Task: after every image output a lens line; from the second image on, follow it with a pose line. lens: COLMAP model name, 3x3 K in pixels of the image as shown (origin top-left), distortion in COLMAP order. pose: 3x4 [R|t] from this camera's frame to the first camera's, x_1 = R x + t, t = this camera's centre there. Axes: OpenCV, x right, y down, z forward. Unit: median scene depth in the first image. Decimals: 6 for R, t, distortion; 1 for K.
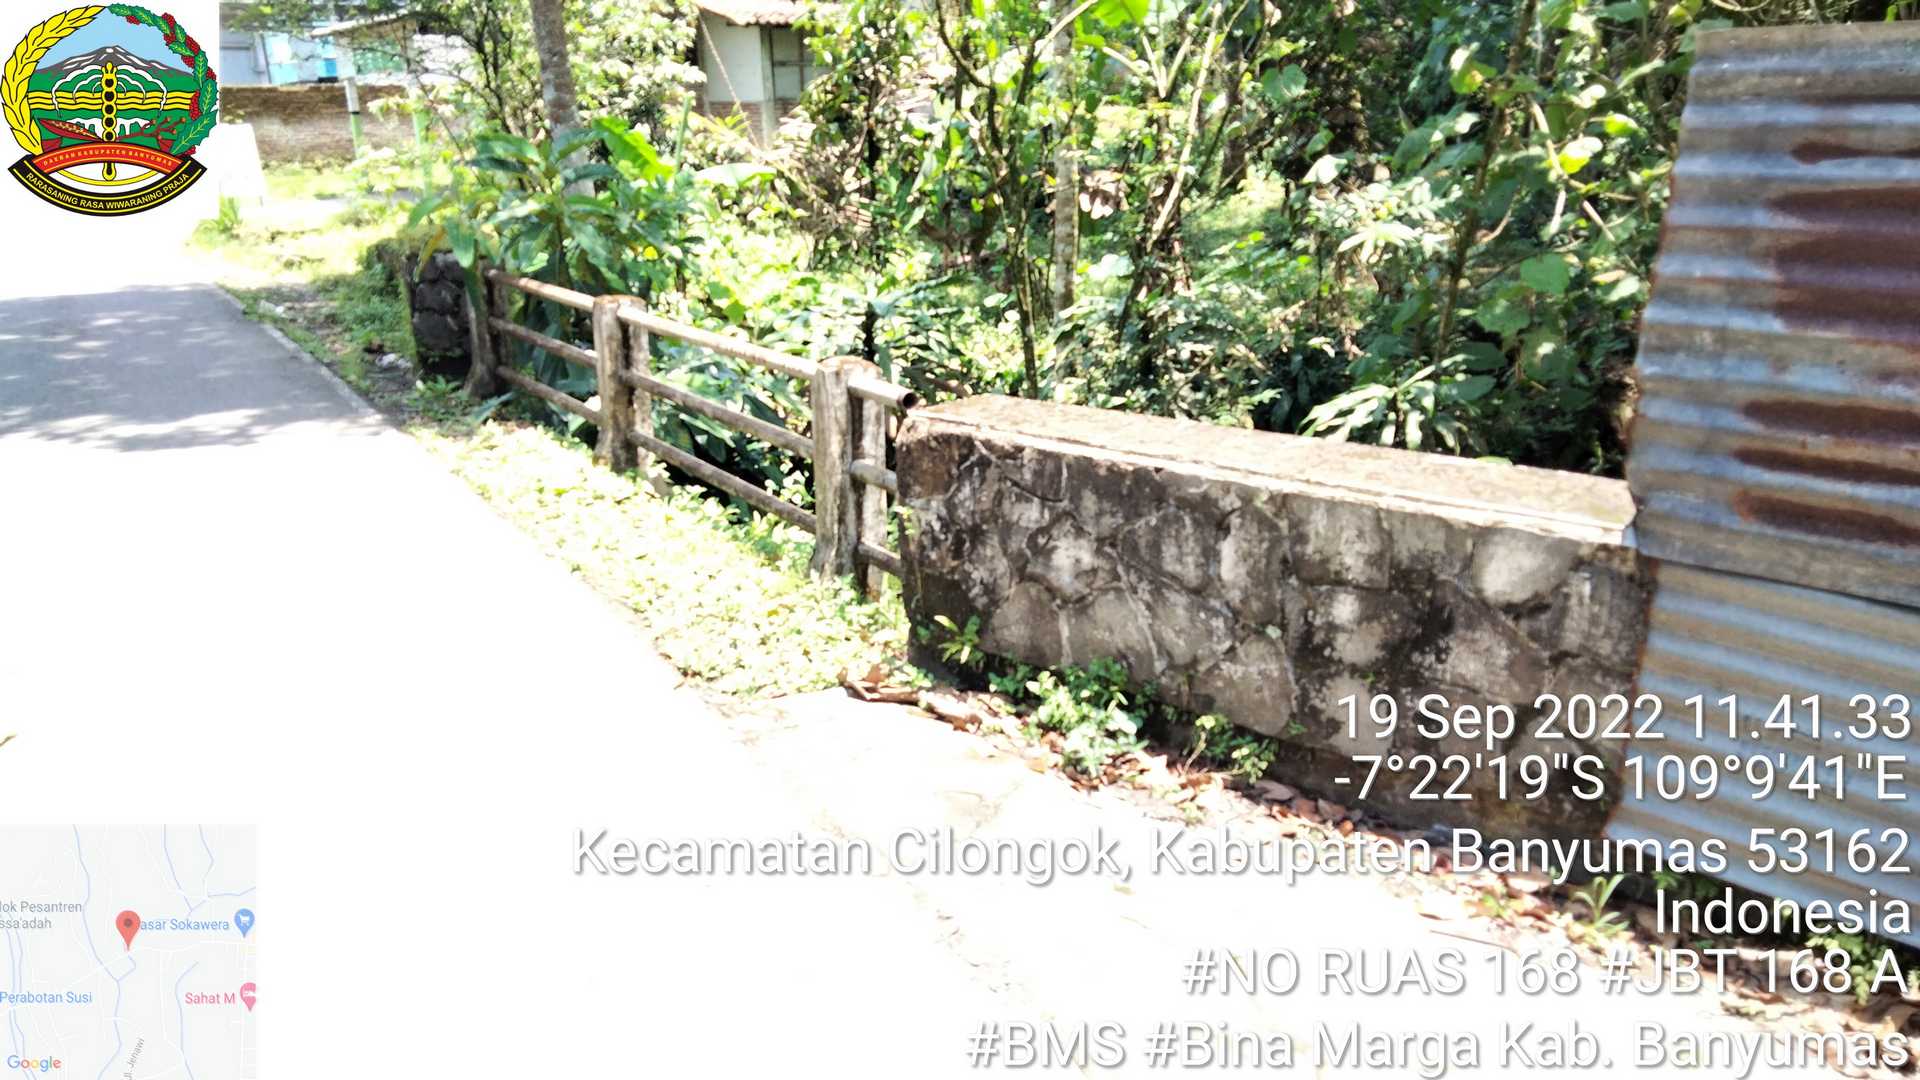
lens RADIAL K [[1358.2, 0, 946.4], [0, 1358.2, 552.4], [0, 0, 1]] dist [0.029938, -0.023884]
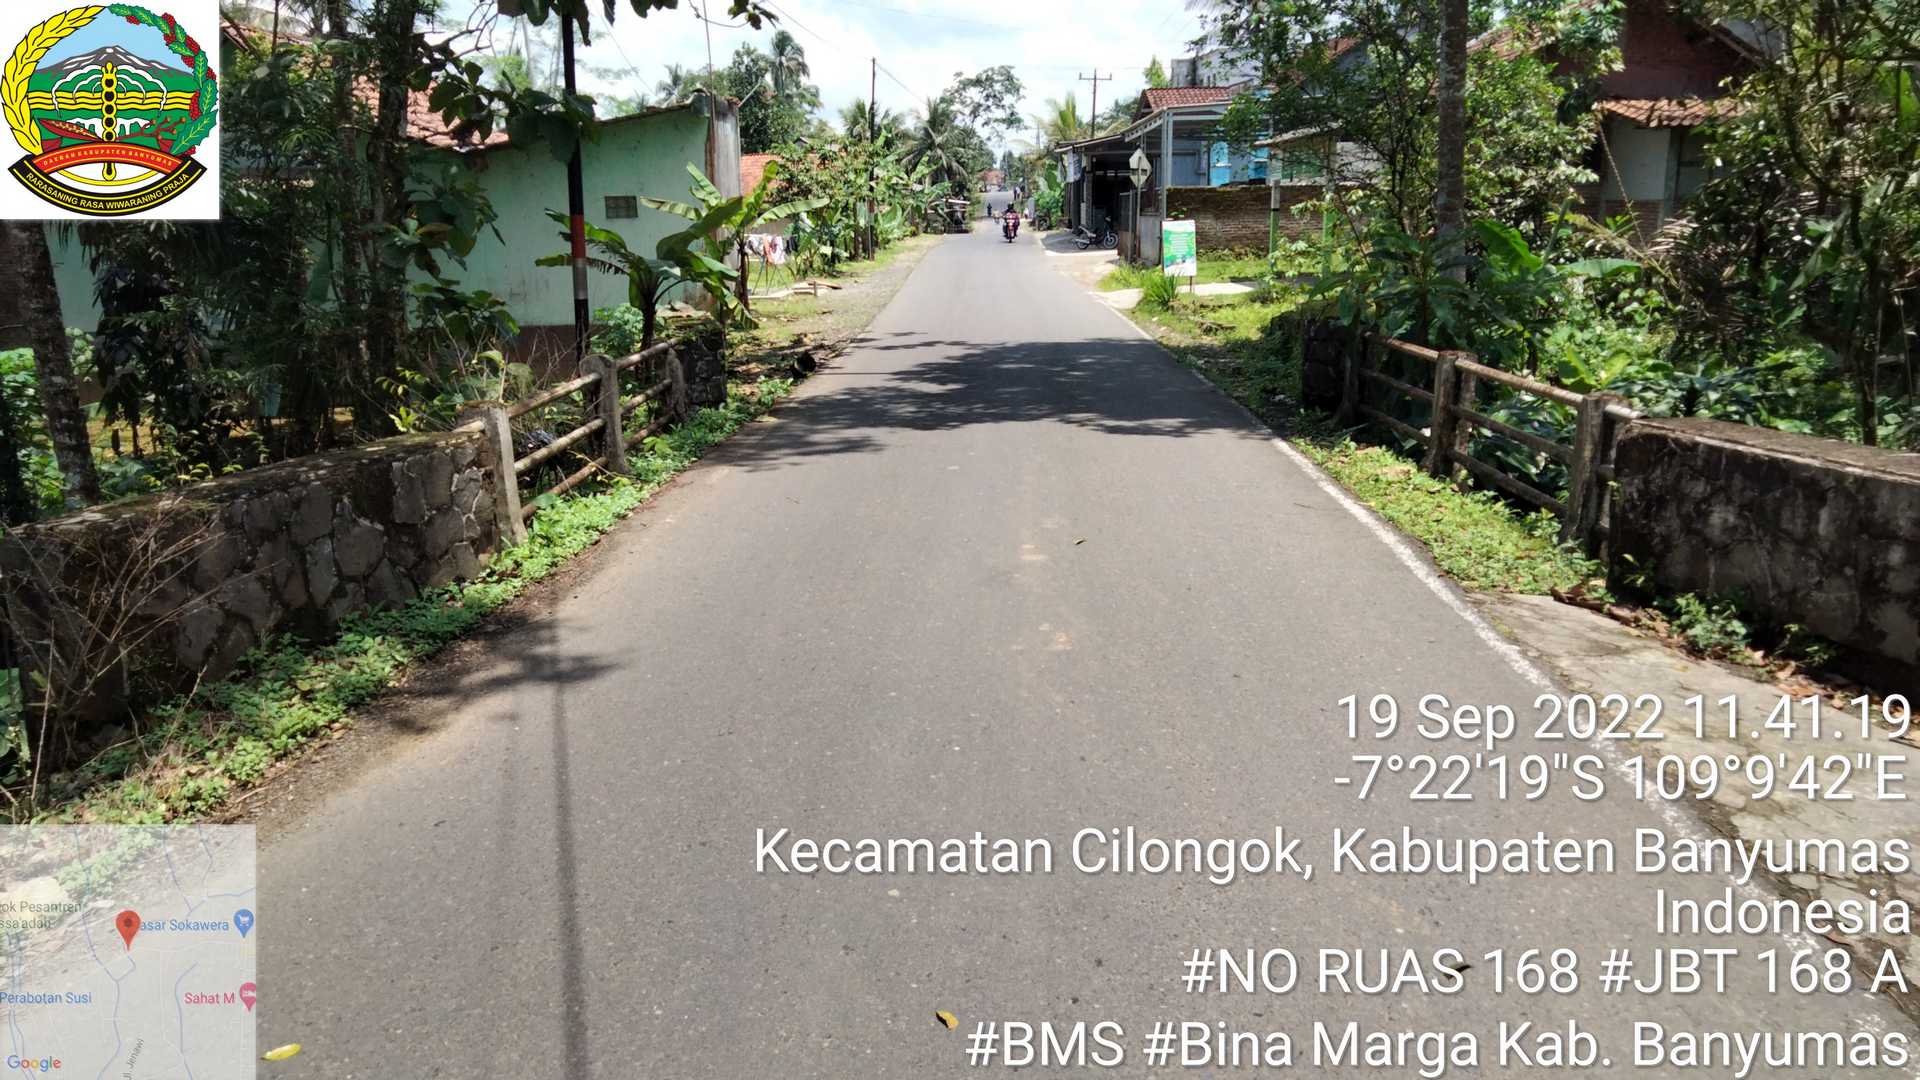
lens RADIAL K [[1358.2, 0, 945.7], [0, 1358.2, 537.2], [0, 0, 1]] dist [0.029938, -0.023884]
pose [[0.816756, 0.141834, -0.559279, 0.096921], [-0.182385, 0.983080, -0.017040, 0.083396], [0.547399, 0.115921, 0.828804, -0.291997]]
